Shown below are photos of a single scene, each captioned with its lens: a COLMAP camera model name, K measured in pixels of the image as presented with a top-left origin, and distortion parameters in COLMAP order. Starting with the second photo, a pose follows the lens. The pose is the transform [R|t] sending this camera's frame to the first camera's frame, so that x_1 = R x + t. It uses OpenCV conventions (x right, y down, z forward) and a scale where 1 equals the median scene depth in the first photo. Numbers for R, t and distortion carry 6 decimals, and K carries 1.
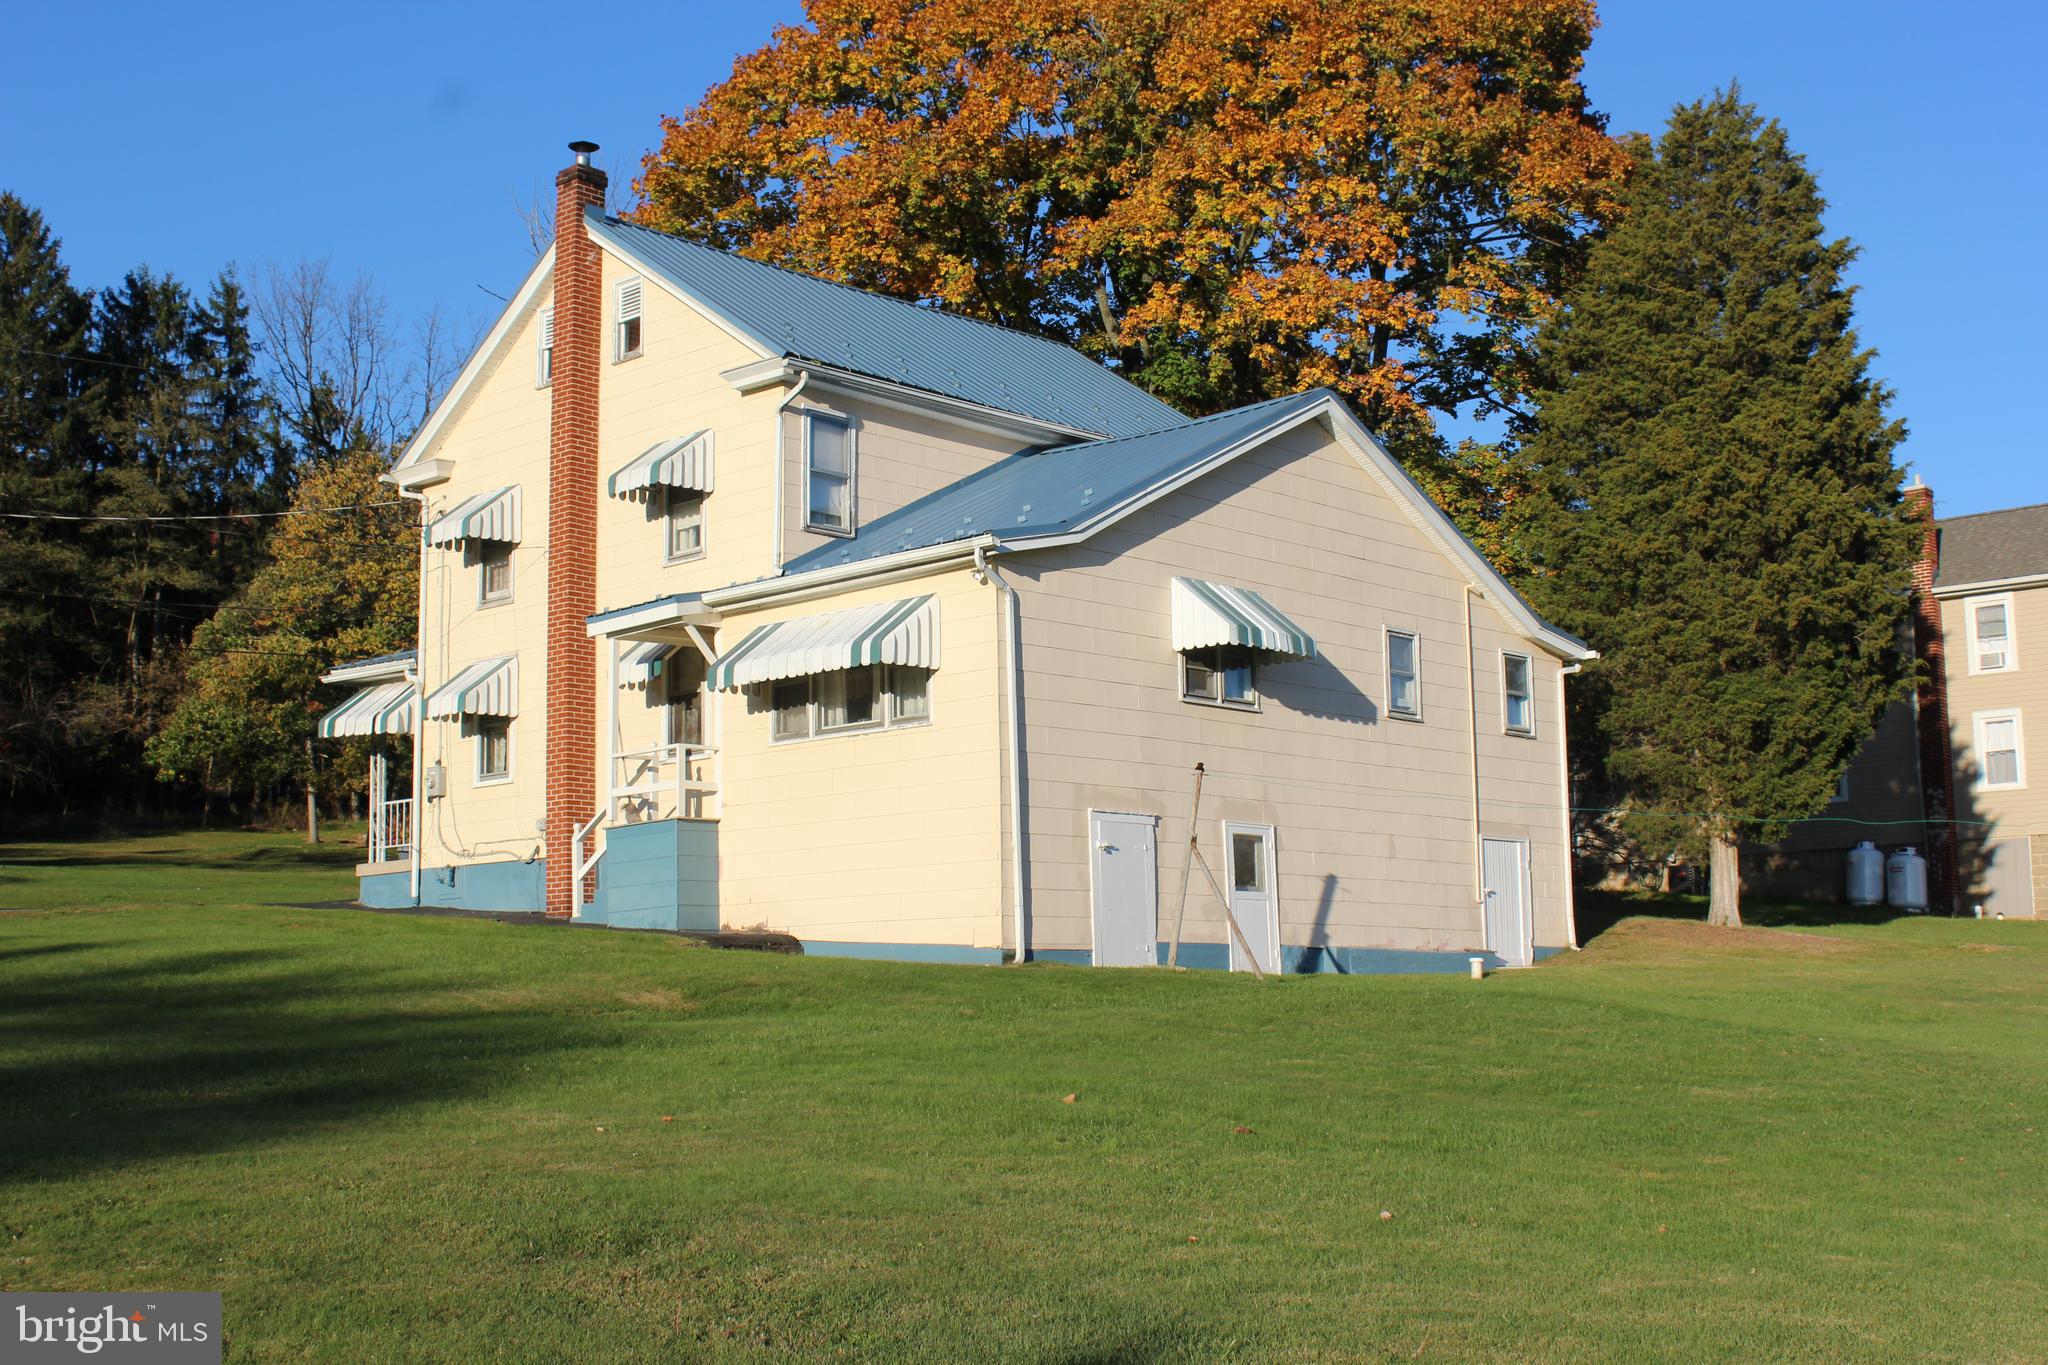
lens RADIAL K [[2469.2, 0, 1024.0], [0, 2469.2, 682.5], [0, 0, 1]] dist [-0.012175, -0.011107]
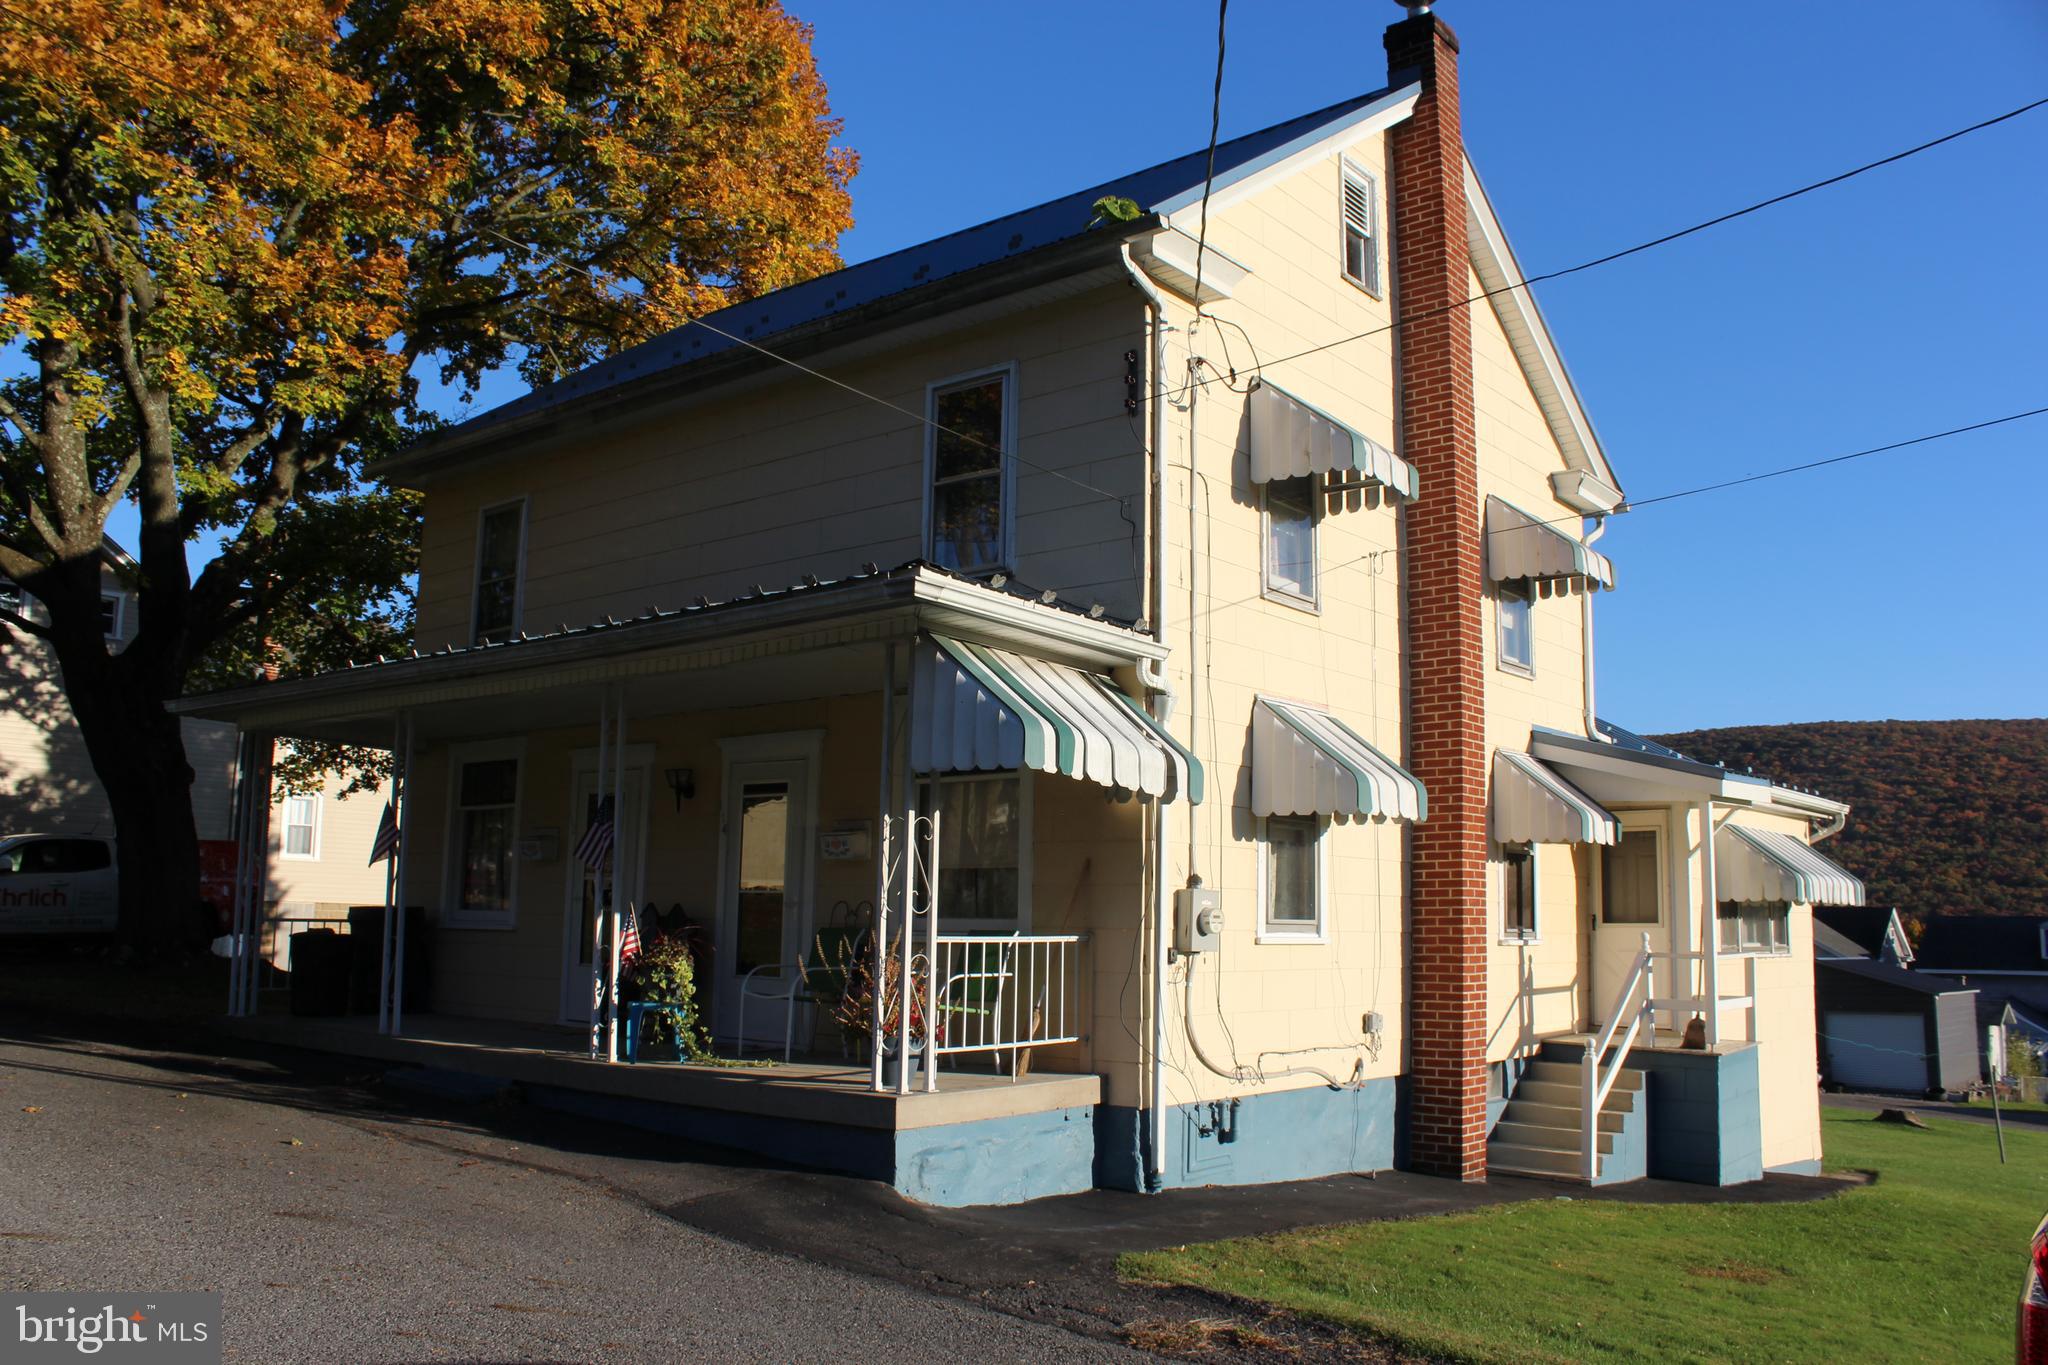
lens RADIAL K [[1670.5, 0, 1024.0], [0, 1670.5, 682.5], [0, 0, 1]] dist [-0.164703, 0.138619]
pose [[-0.065864, 0.159972, 0.984922, -0.613841], [-0.154178, 0.973580, -0.168440, 0.060193], [-0.985845, -0.162947, -0.039460, 1.161450]]
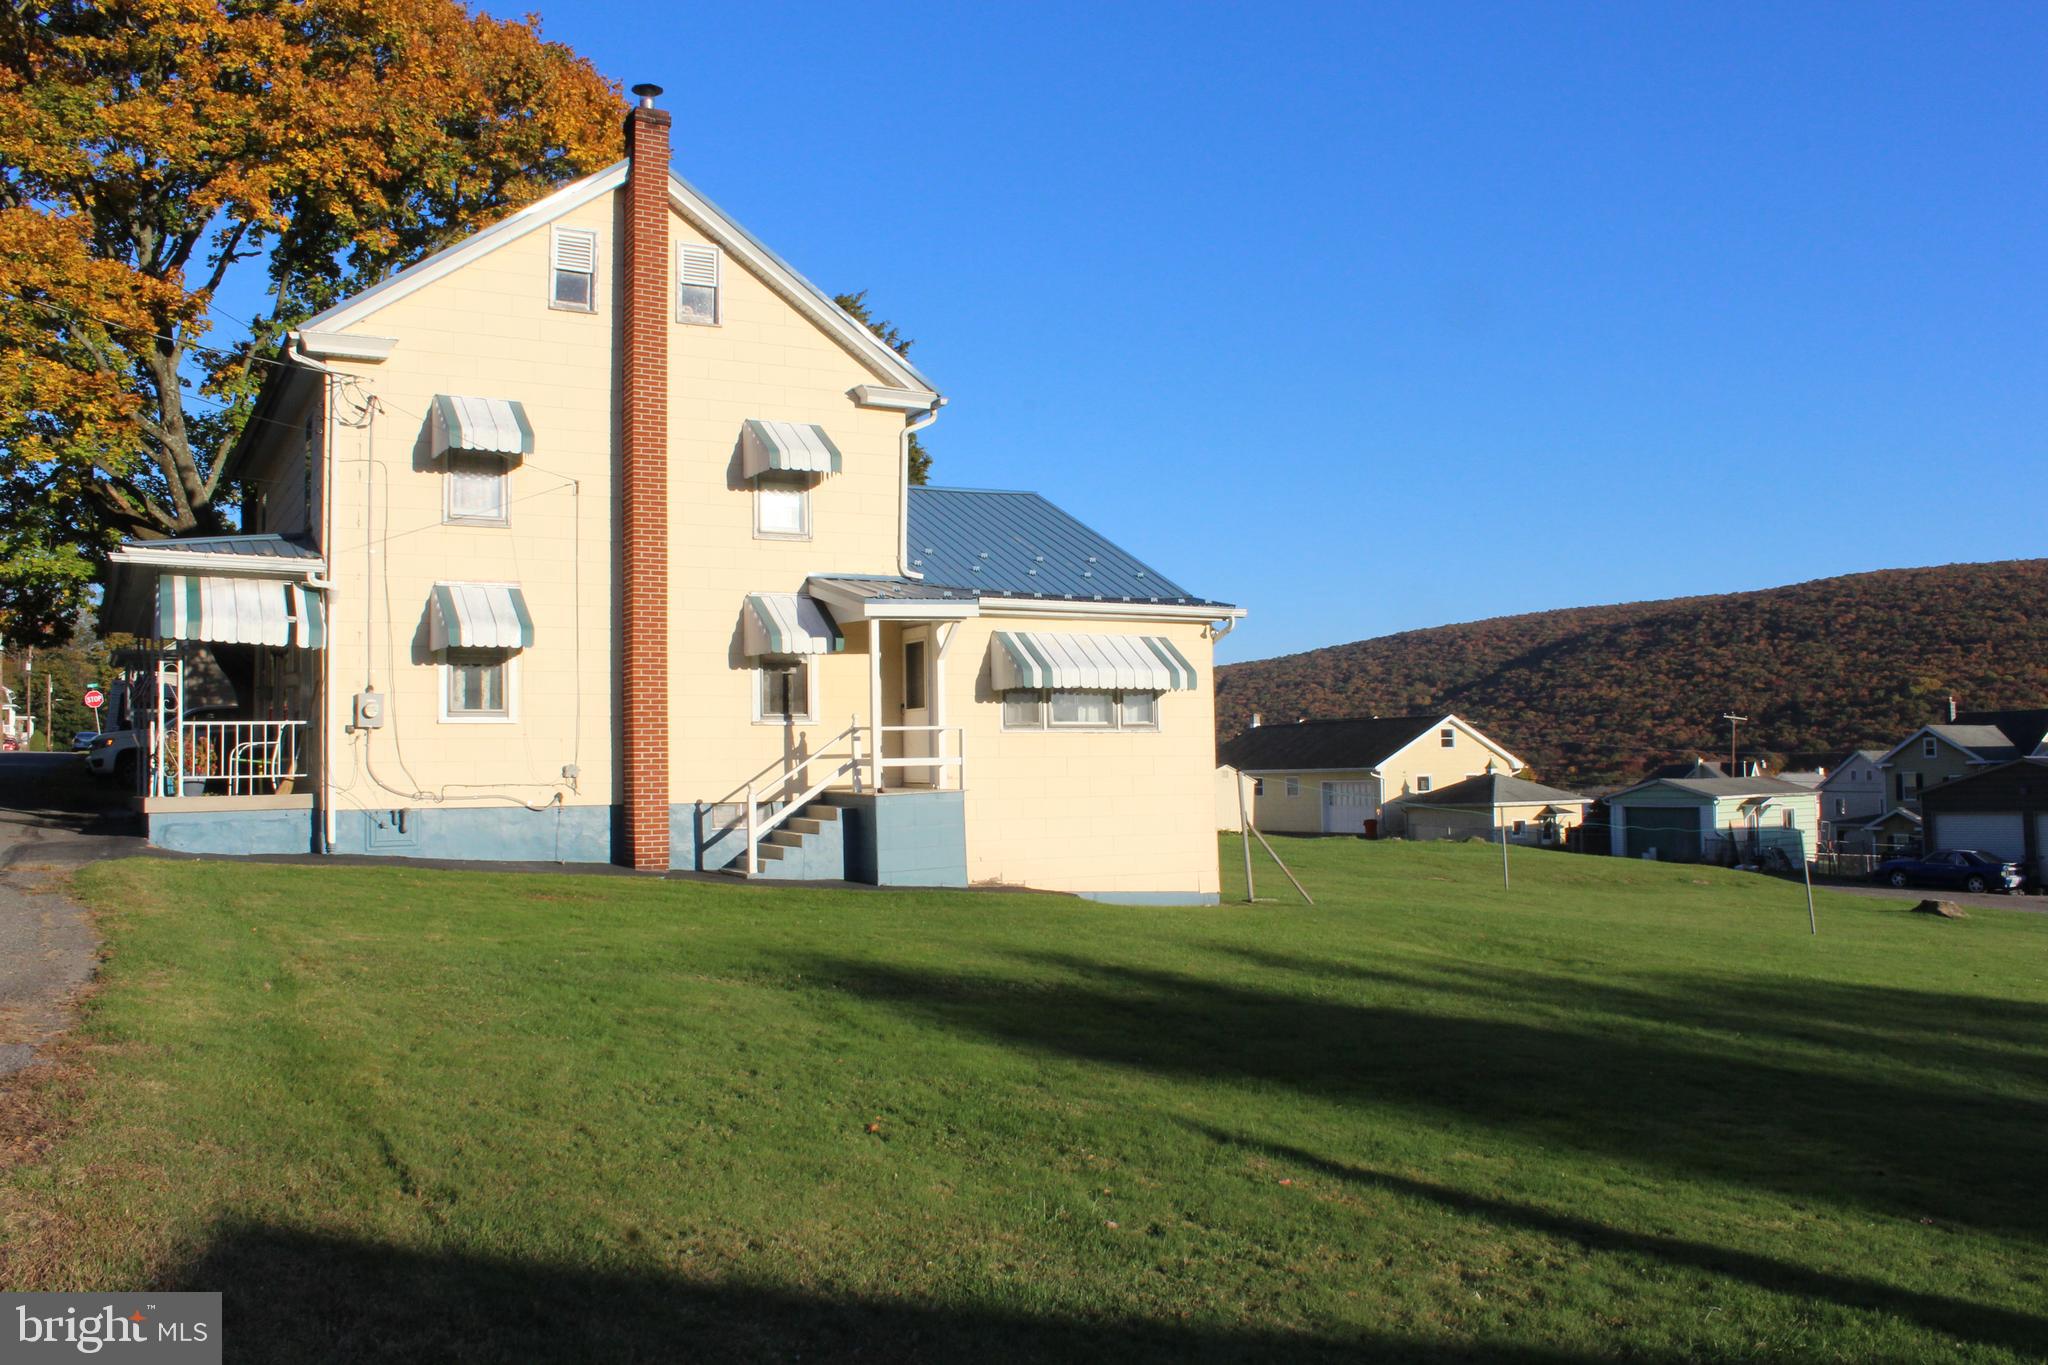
lens RADIAL K [[1670.5, 0, 1024.0], [0, 1670.5, 682.5], [0, 0, 1]] dist [-0.164703, 0.138619]
pose [[0.266107, 0.052177, 0.962530, -0.804594], [-0.124046, 0.992085, -0.019484, 0.014284], [-0.955929, -0.114213, 0.270473, 0.691000]]
